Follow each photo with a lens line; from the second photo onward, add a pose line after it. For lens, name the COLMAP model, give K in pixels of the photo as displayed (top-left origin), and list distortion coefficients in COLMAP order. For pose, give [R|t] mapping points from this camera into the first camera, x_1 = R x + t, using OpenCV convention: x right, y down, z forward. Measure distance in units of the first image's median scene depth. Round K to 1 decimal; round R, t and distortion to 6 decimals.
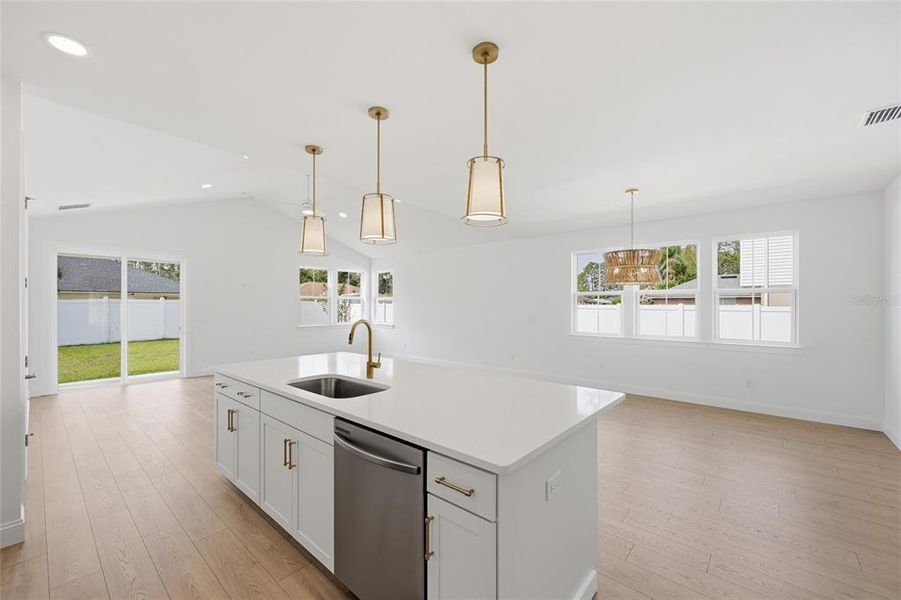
lens RADIAL K [[366.6, 0, 448.9], [0, 366.6, 302.6], [0, 0, 1]] dist [0.000583, 0.001629]
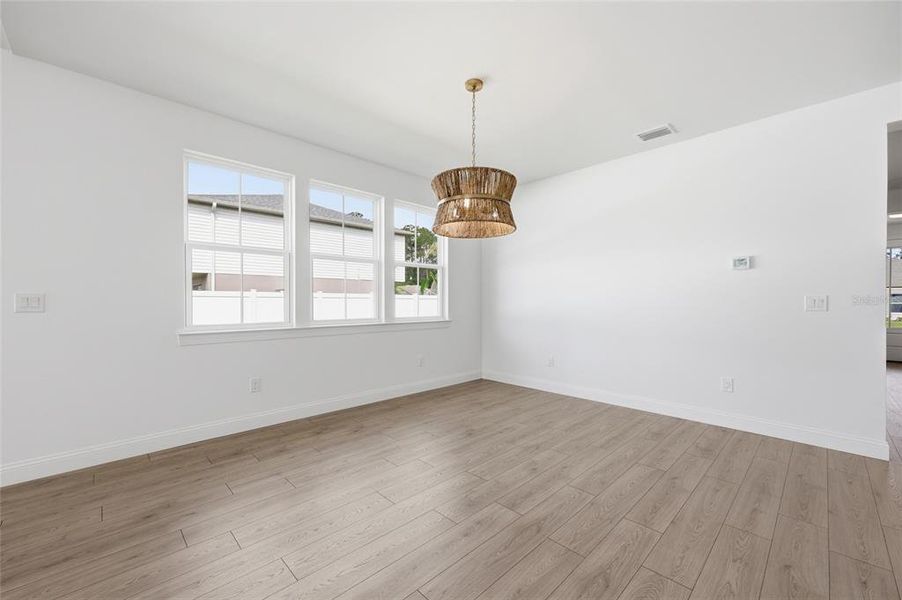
lens RADIAL K [[367.0, 0, 447.3], [0, 367.0, 302.0], [0, 0, 1]] dist [0.000583, 0.001629]
pose [[0.079969, -0.007050, 0.996772, -0.089990], [-0.007319, 0.999944, 0.007660, 0.043004], [-0.996771, -0.007908, 0.079912, 0.644256]]
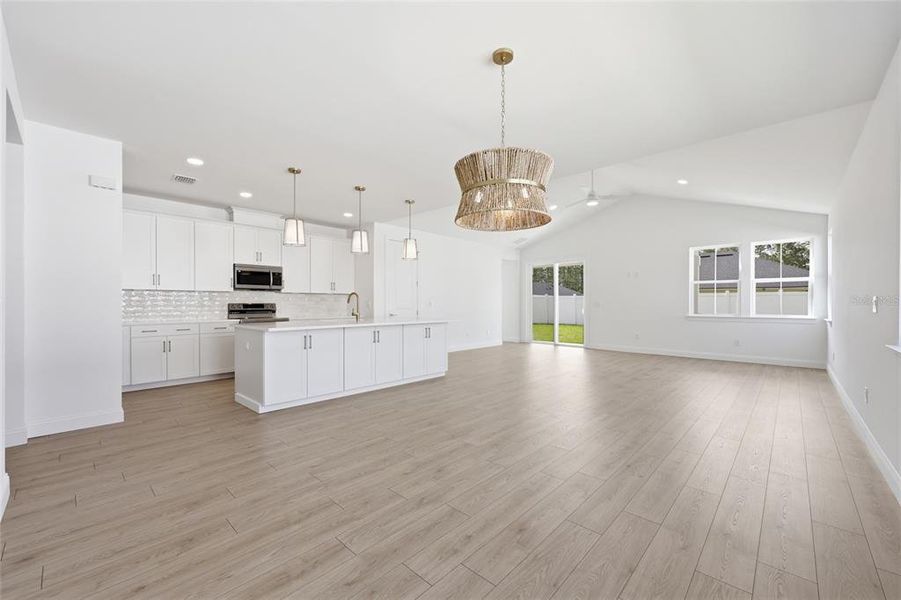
lens RADIAL K [[366.6, 0, 452.0], [0, 366.6, 302.0], [0, 0, 1]] dist [0.000583, 0.001629]
pose [[-0.027631, -0.010048, -0.999568, 0.693101], [0.008328, 0.999912, -0.010282, 0.048061], [0.999583, -0.008609, -0.027545, 0.607498]]
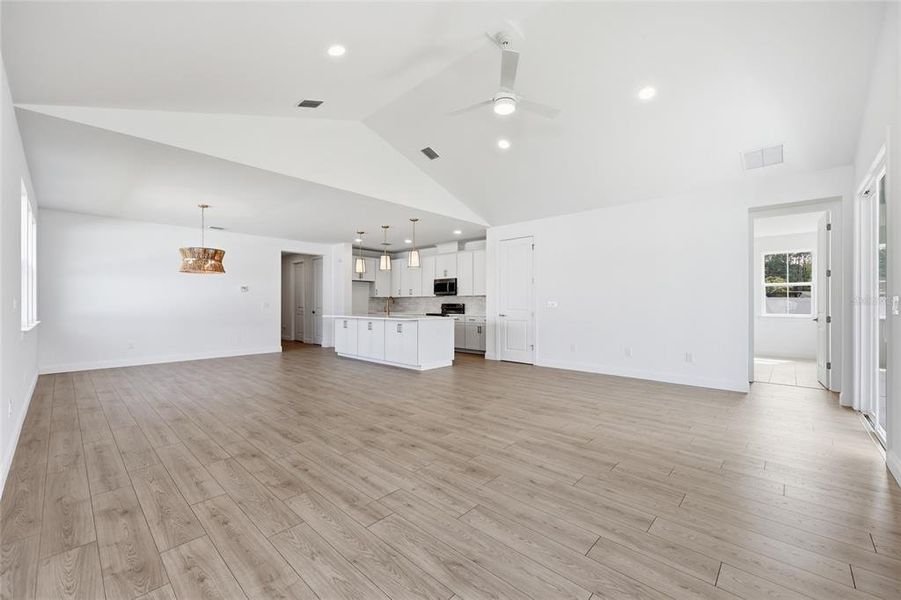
lens RADIAL K [[366.6, 0, 448.9], [0, 366.6, 306.4], [0, 0, 1]] dist [0.000583, 0.001629]
pose [[-0.999488, -0.008693, 0.030807, -0.308349], [-0.008892, 0.999941, -0.006304, 0.058006], [-0.030751, -0.006574, -0.999505, 1.545432]]
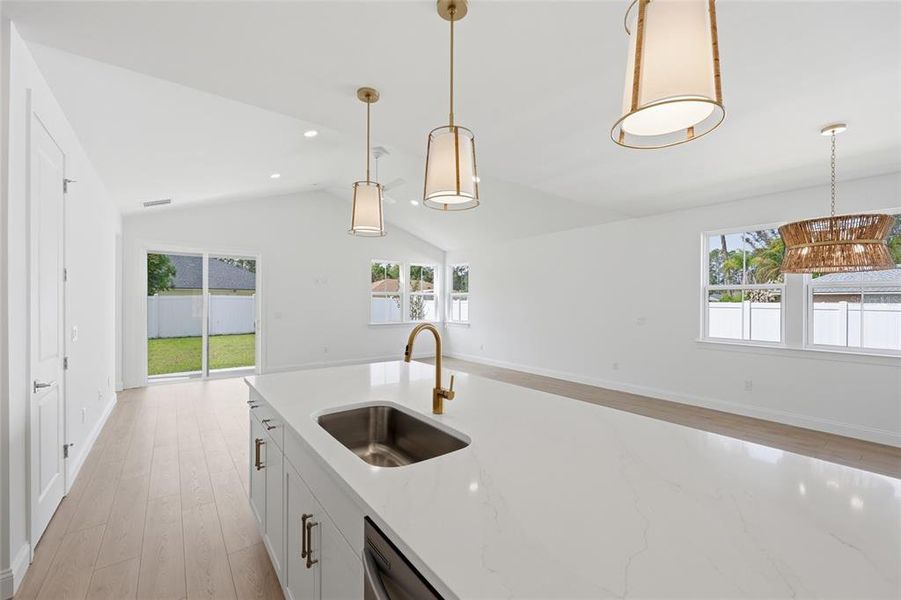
lens RADIAL K [[366.6, 0, 449.1], [0, 366.6, 301.7], [0, 0, 1]] dist [0.000583, 0.001629]
pose [[0.979898, 0.003664, -0.199468, -0.026573], [-0.002468, 0.999977, 0.006244, 0.001686], [0.199486, -0.005626, 0.979885, 0.146580]]
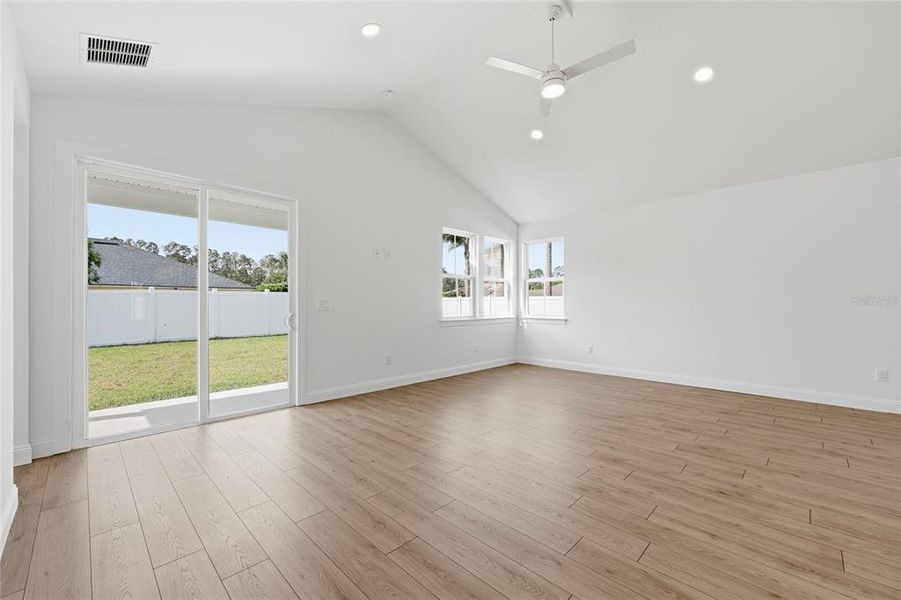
lens RADIAL K [[366.6, 0, 450.2], [0, 366.6, 300.4], [0, 0, 1]] dist [0.000583, 0.001629]
pose [[0.998502, -0.001803, -0.054687, -0.491120], [0.001529, 0.999986, -0.005057, 0.046655], [0.054696, 0.004966, 0.998491, 0.475986]]
